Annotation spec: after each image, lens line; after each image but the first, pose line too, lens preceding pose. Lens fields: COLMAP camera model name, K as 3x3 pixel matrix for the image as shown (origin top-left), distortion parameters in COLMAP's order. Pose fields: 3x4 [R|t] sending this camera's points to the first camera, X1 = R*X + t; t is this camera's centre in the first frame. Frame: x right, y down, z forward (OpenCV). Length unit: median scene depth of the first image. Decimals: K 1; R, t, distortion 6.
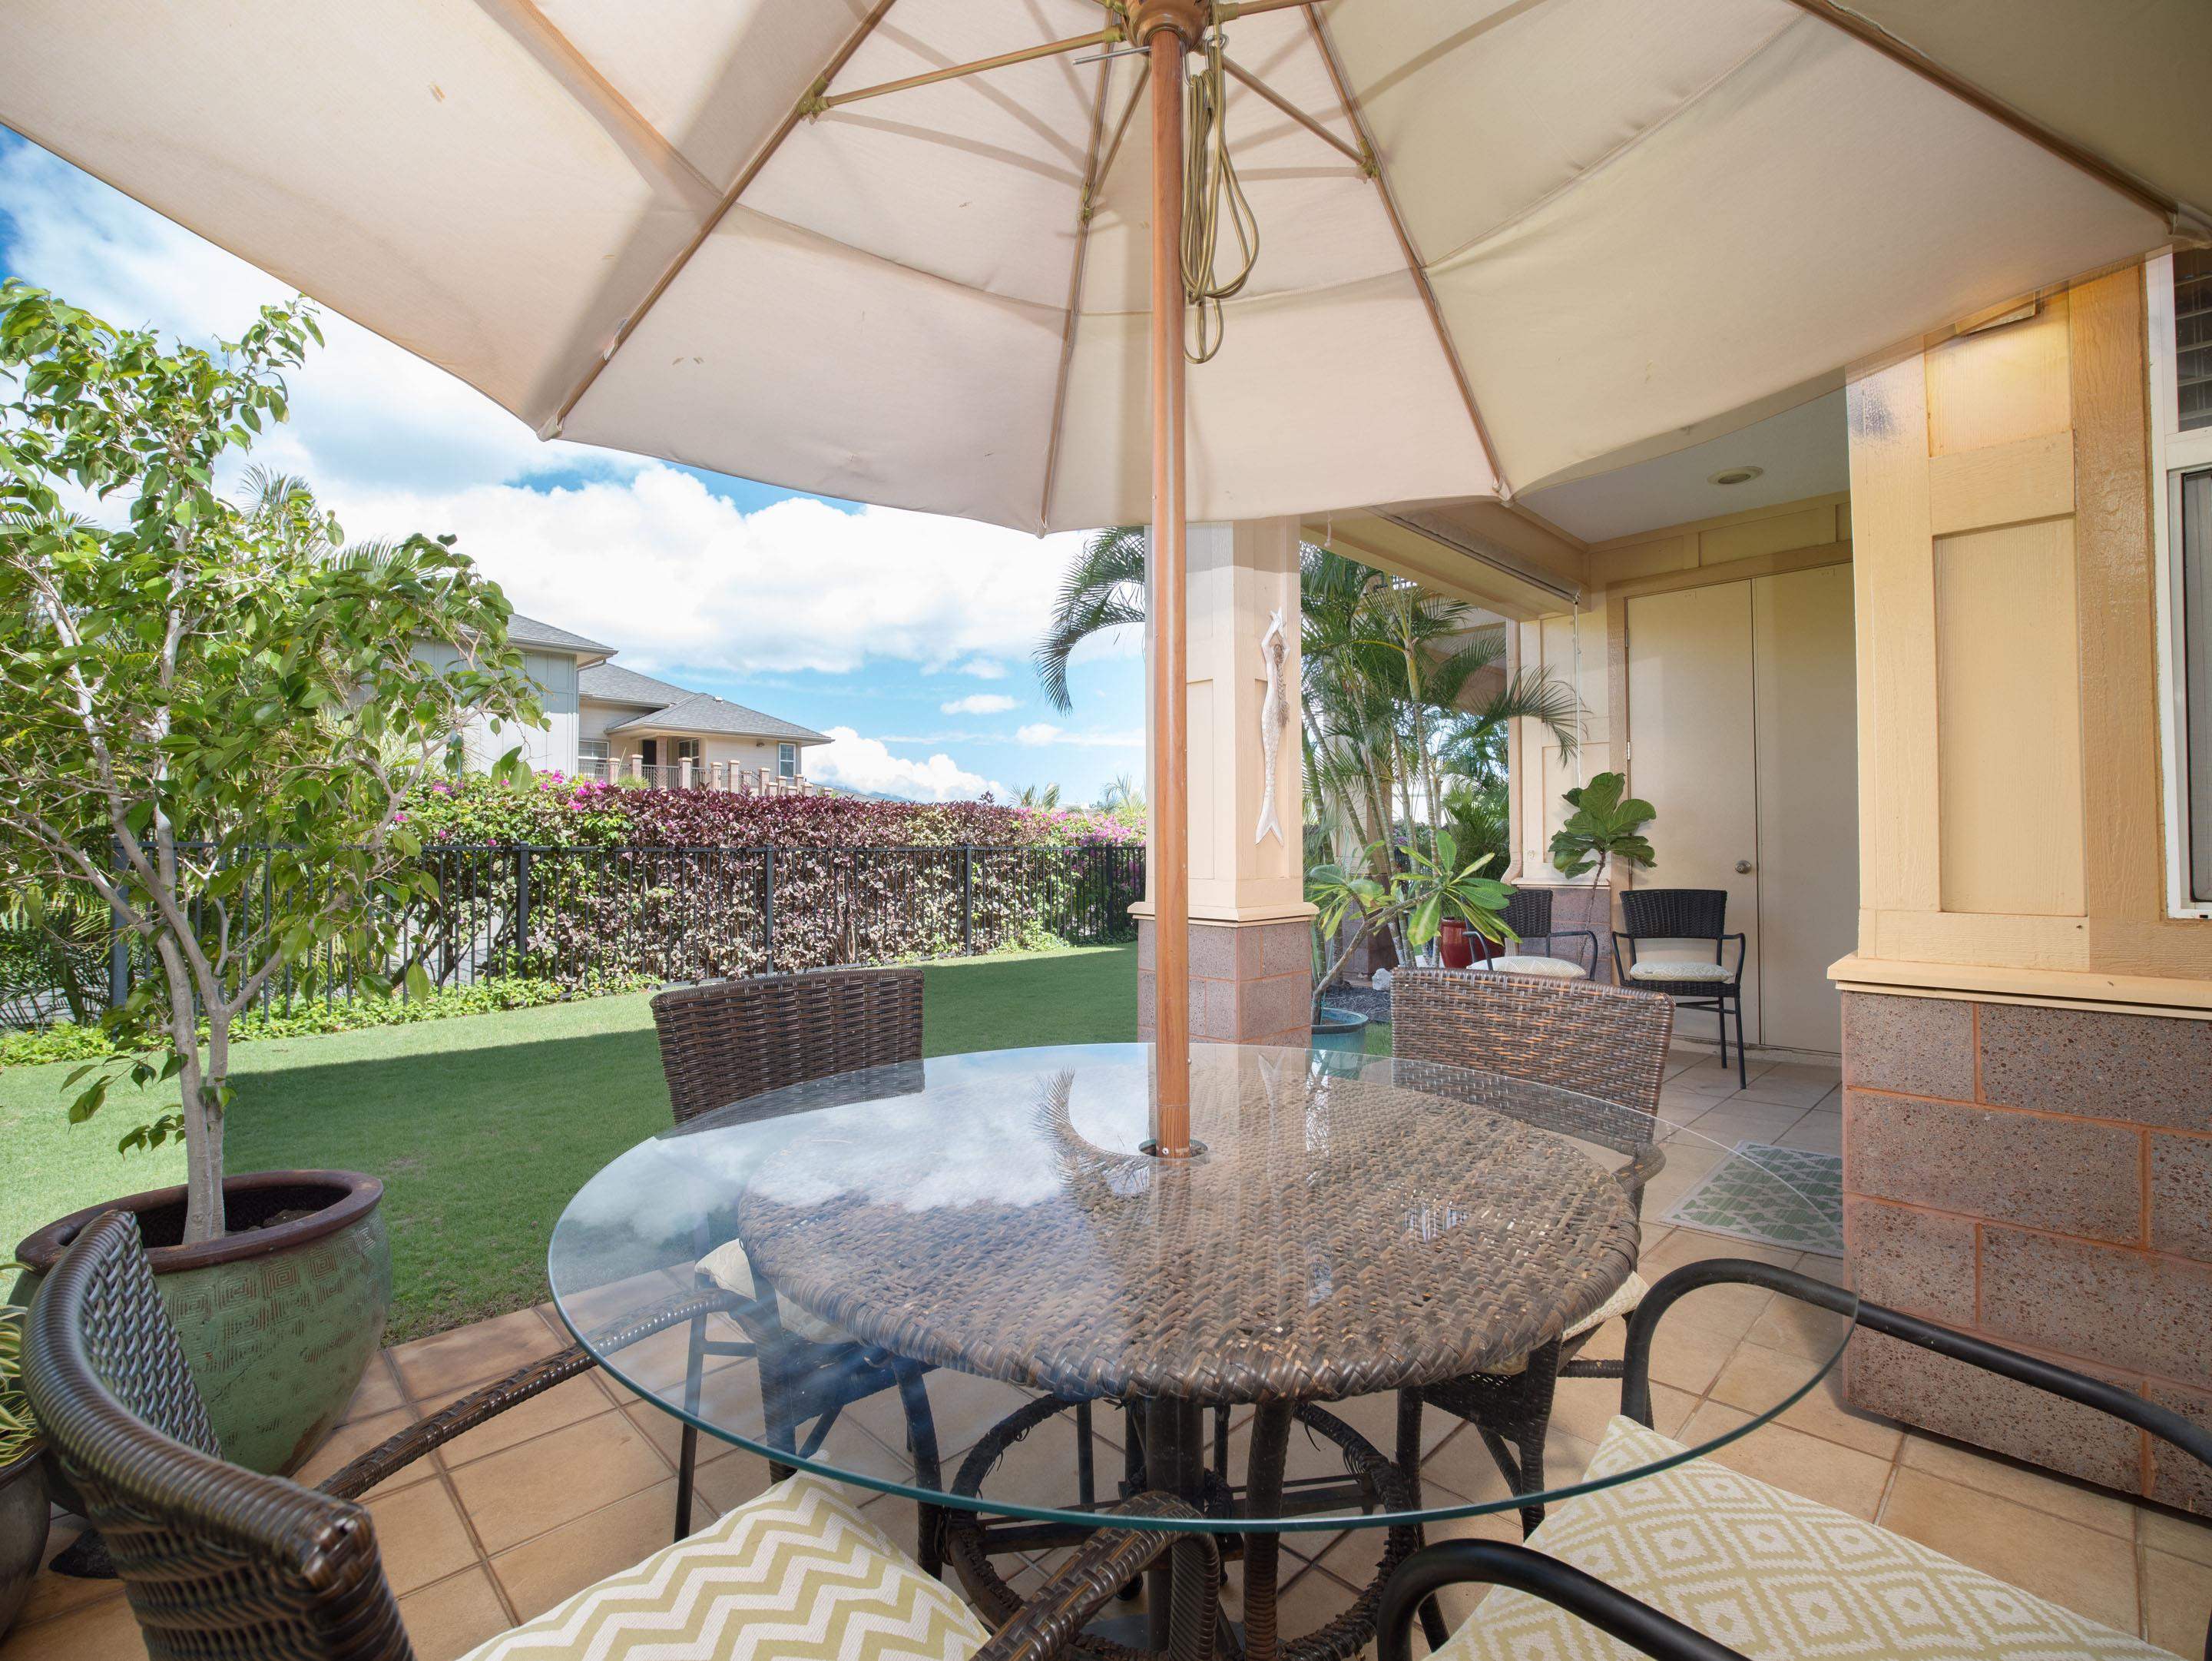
lens RADIAL K [[989.6, 0, 1103.3], [0, 989.6, 834.5], [0, 0, 1]] dist [-0.022477, -0.000578]
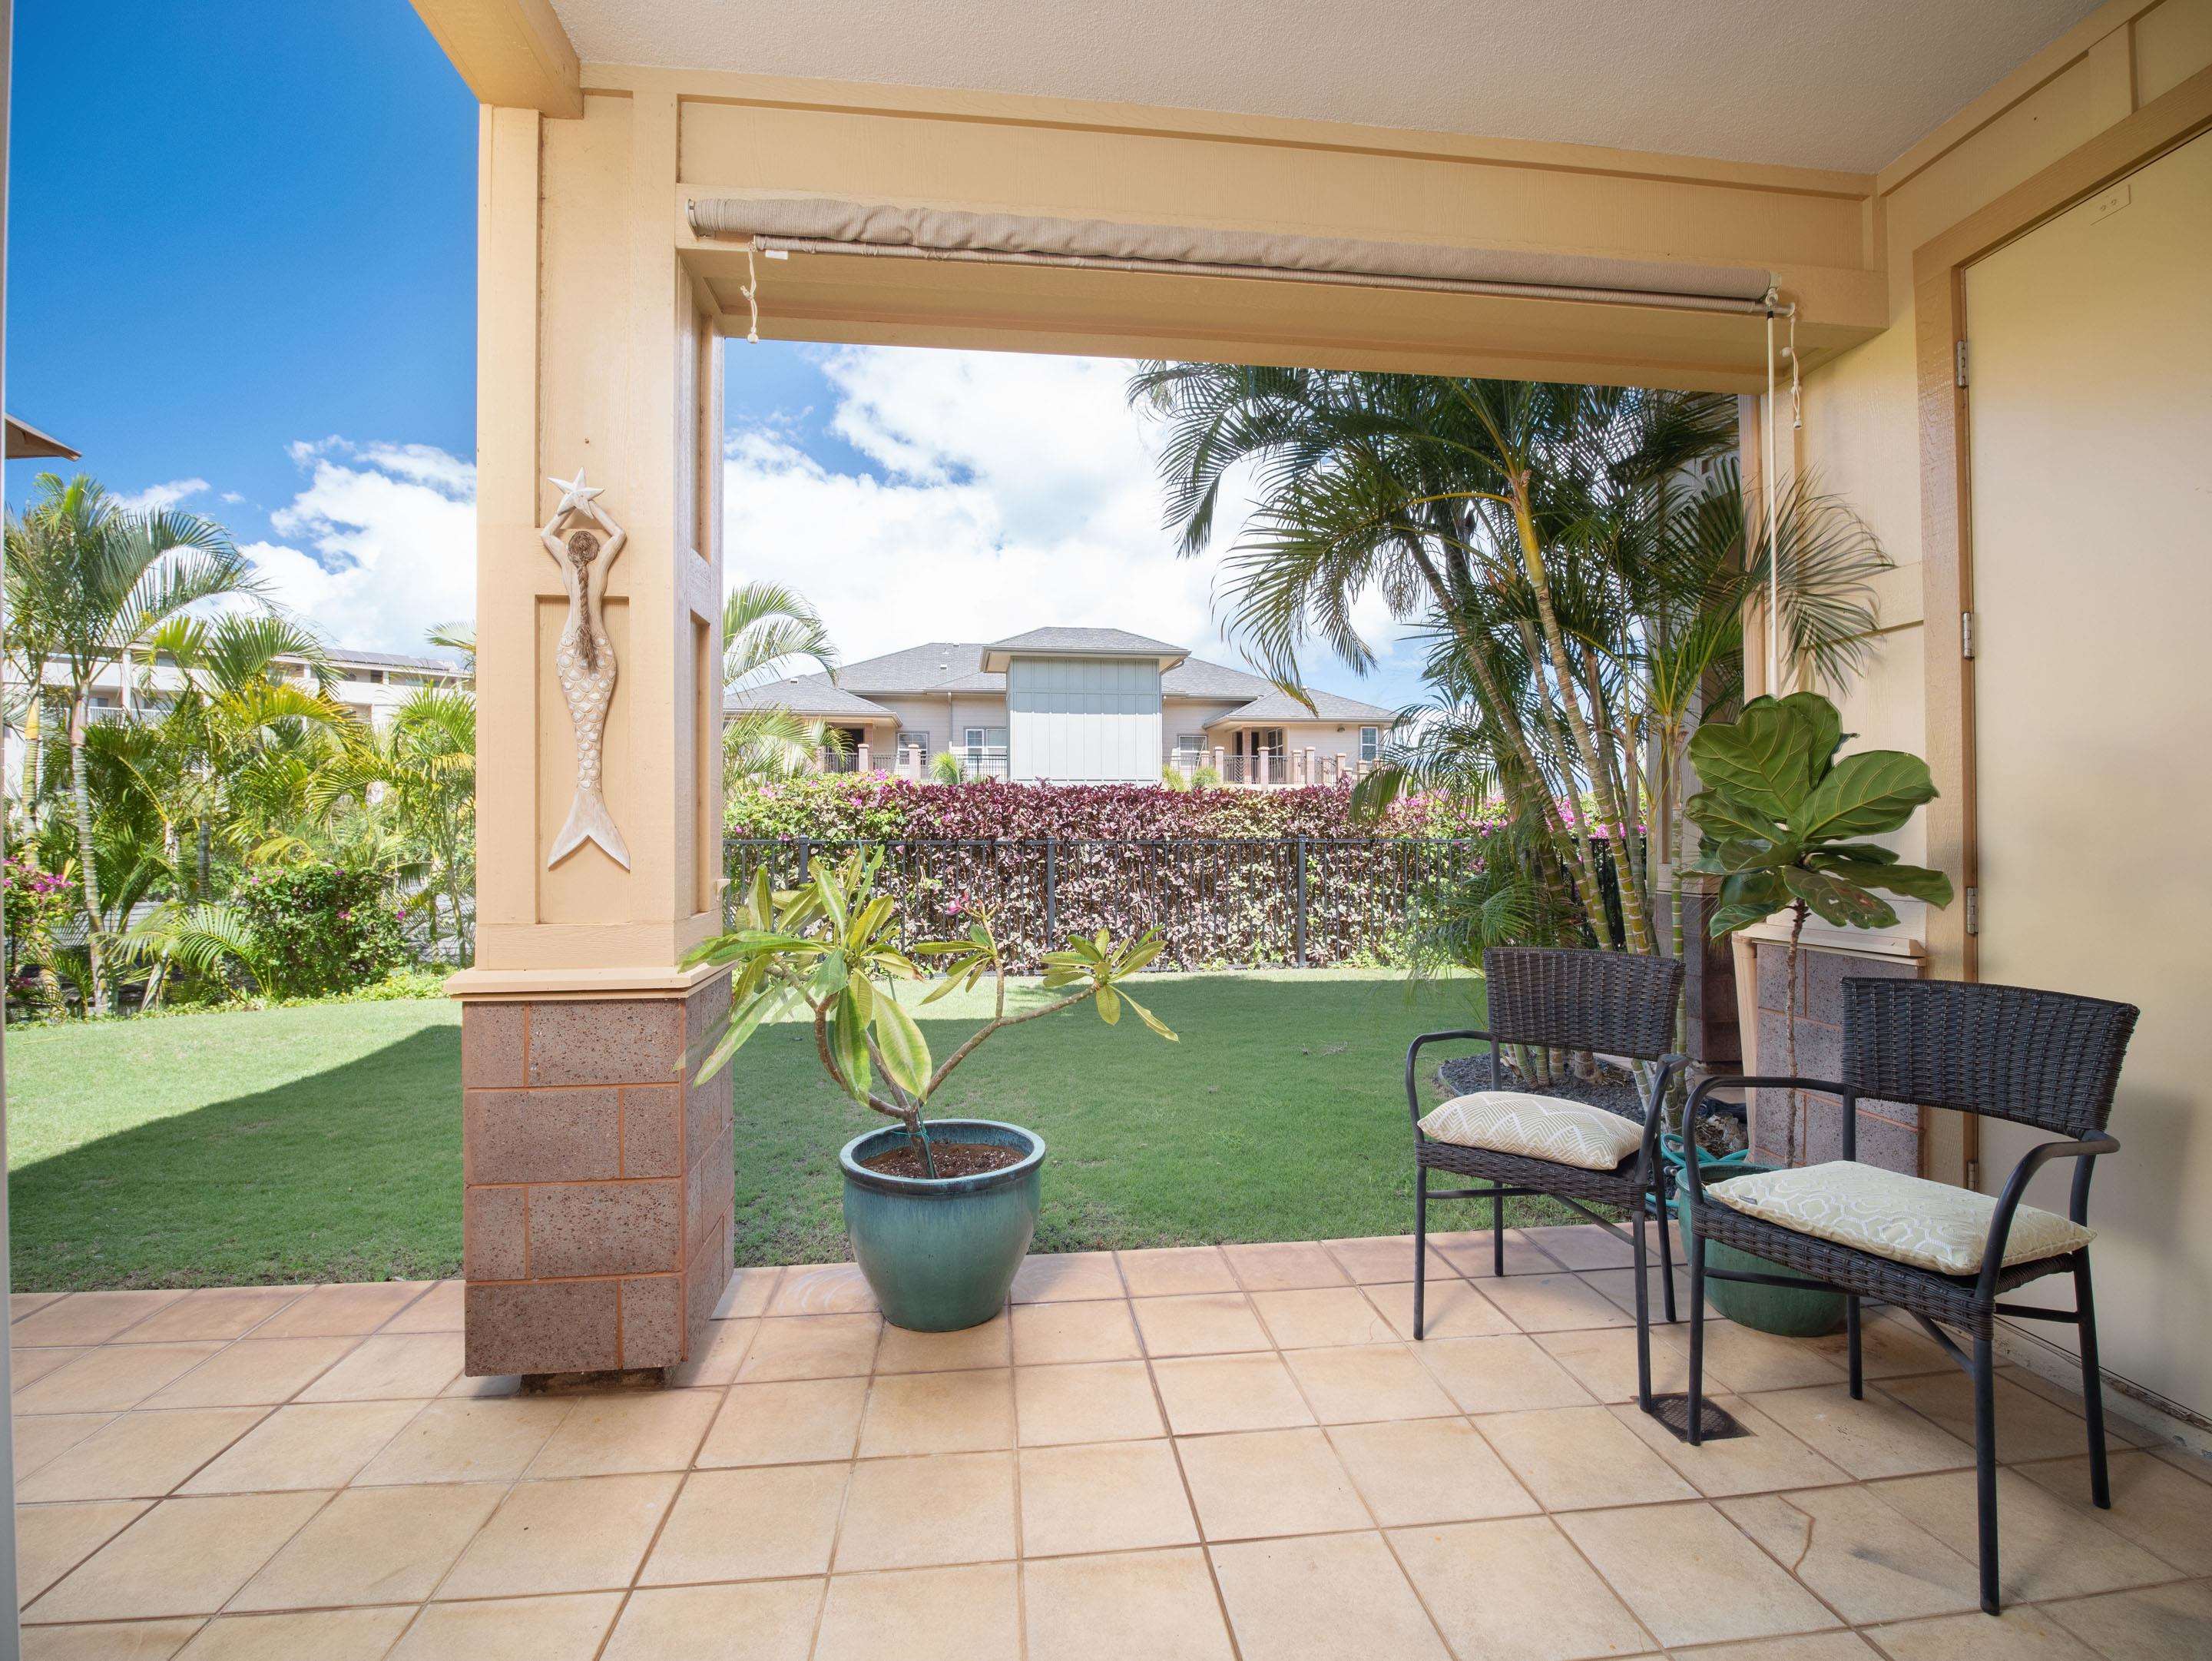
lens RADIAL K [[989.6, 0, 1107.5], [0, 989.6, 821.4], [0, 0, 1]] dist [-0.022477, -0.000578]
pose [[0.780721, -0.006433, -0.624847, 0.268231], [0.008621, 0.999963, 0.000475, -0.004827], [0.624820, -0.005758, 0.780747, 0.244810]]
